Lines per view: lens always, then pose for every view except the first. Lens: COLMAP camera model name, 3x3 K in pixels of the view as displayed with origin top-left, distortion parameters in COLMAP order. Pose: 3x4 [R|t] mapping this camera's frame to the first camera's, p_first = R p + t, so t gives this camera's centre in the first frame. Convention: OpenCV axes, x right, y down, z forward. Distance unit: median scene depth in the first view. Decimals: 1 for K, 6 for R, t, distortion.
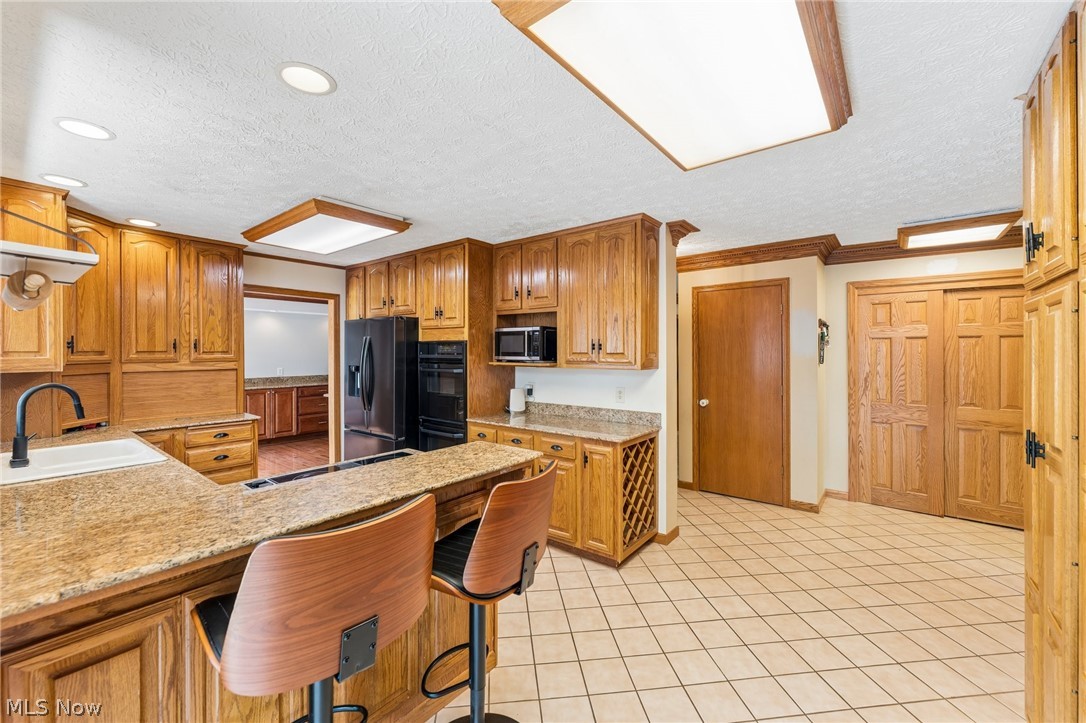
lens RADIAL K [[435.1, 0, 543.0], [0, 435.1, 361.5], [0, 0, 1]] dist [0.000079, 0.000067]
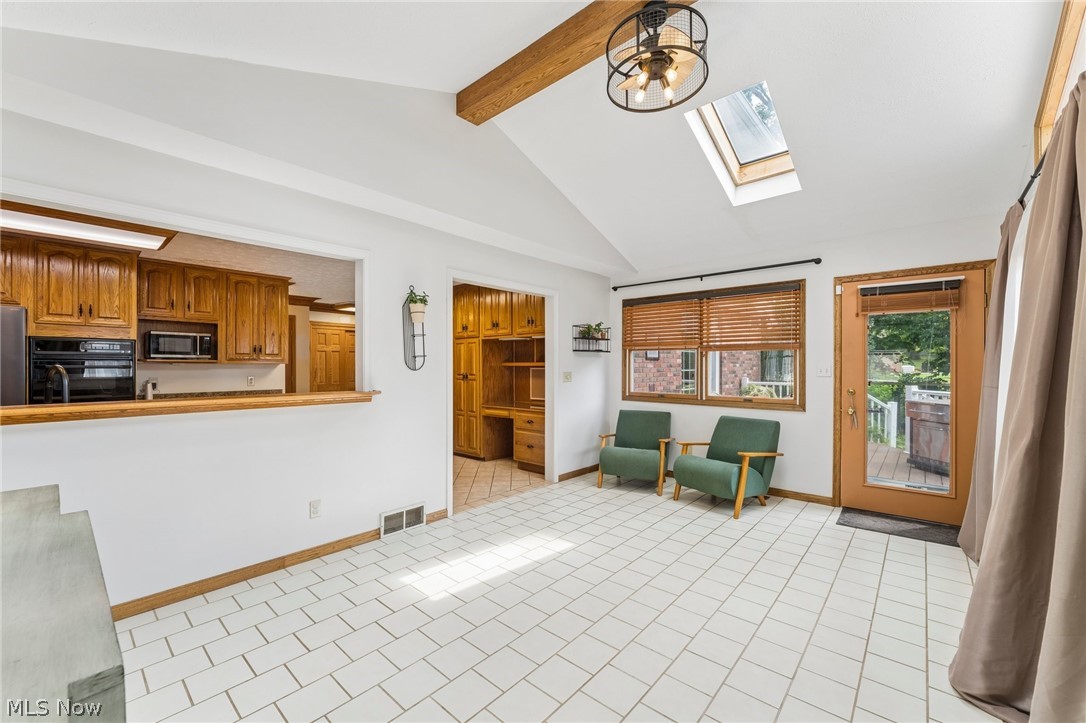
lens RADIAL K [[435.1, 0, 543.0], [0, 435.1, 361.5], [0, 0, 1]] dist [0.000079, 0.000067]
pose [[0.045365, 0.011396, 0.998905, -1.312995], [0.026076, 0.999581, -0.012588, 0.051769], [-0.998630, 0.026619, 0.045049, -0.110887]]
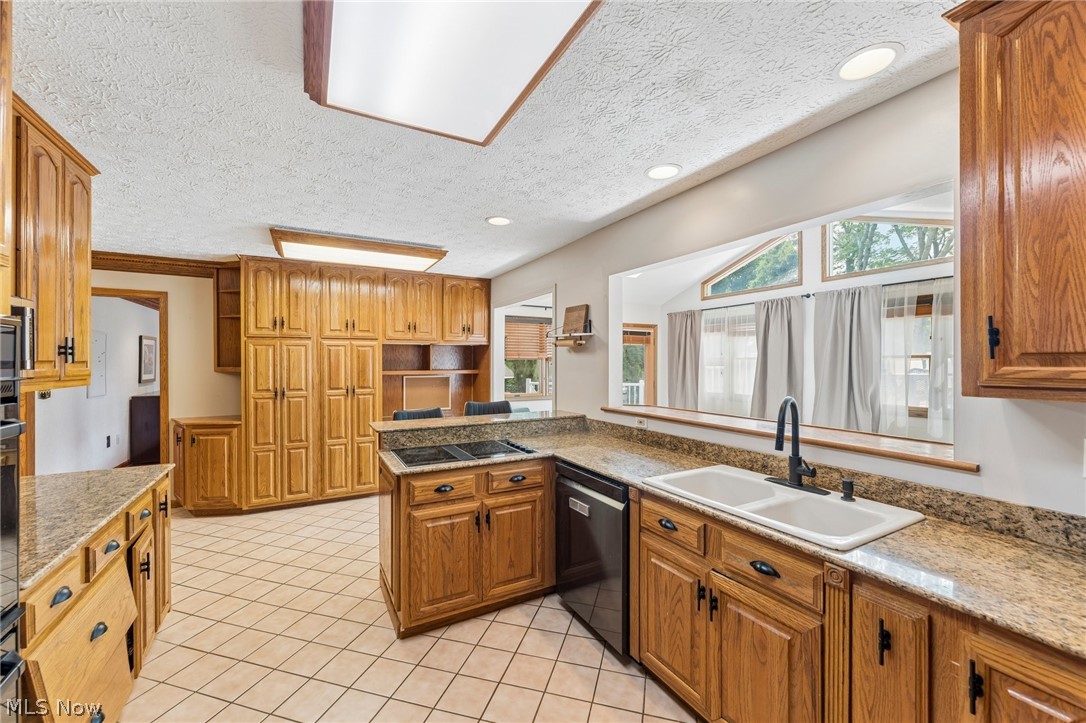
lens RADIAL K [[435.1, 0, 543.0], [0, 435.1, 361.5], [0, 0, 1]] dist [0.000079, 0.000067]
pose [[-0.924190, 0.001382, 0.381931, -0.652789], [0.010670, 0.999697, 0.022200, -0.022737], [-0.381784, 0.024593, -0.923924, 1.219321]]
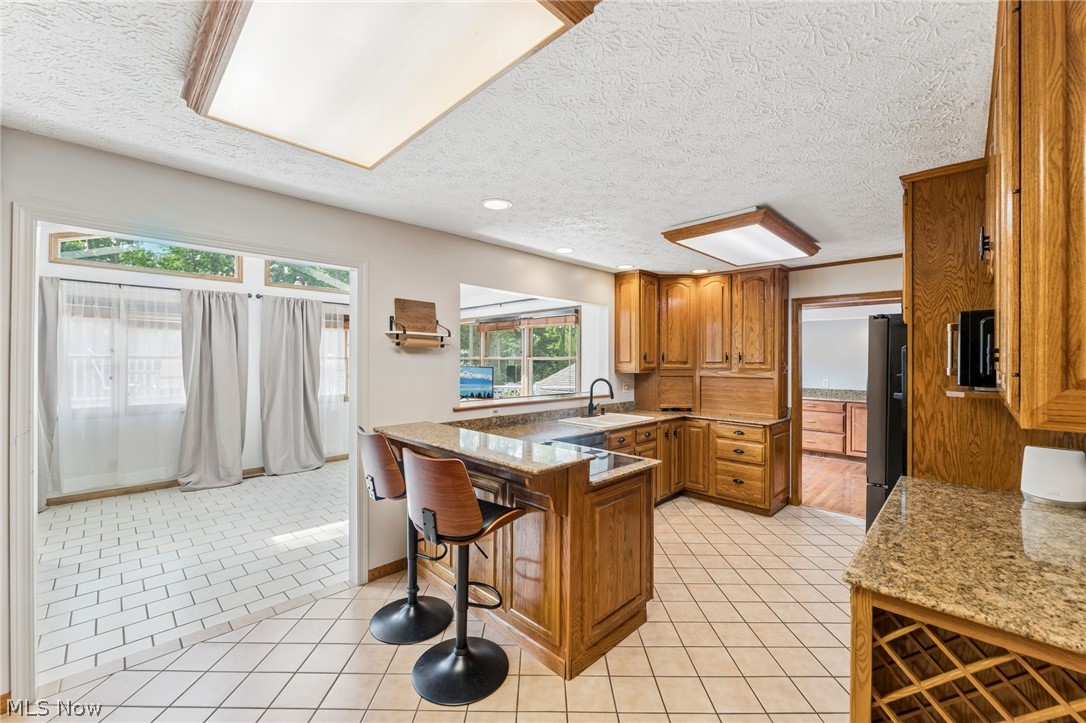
lens RADIAL K [[435.1, 0, 543.0], [0, 435.1, 361.5], [0, 0, 1]] dist [0.000079, 0.000067]
pose [[-0.103219, 0.001560, -0.994657, 0.514883], [-0.028369, 0.999587, 0.004511, -0.015286], [0.994254, 0.028683, -0.103132, 0.606246]]
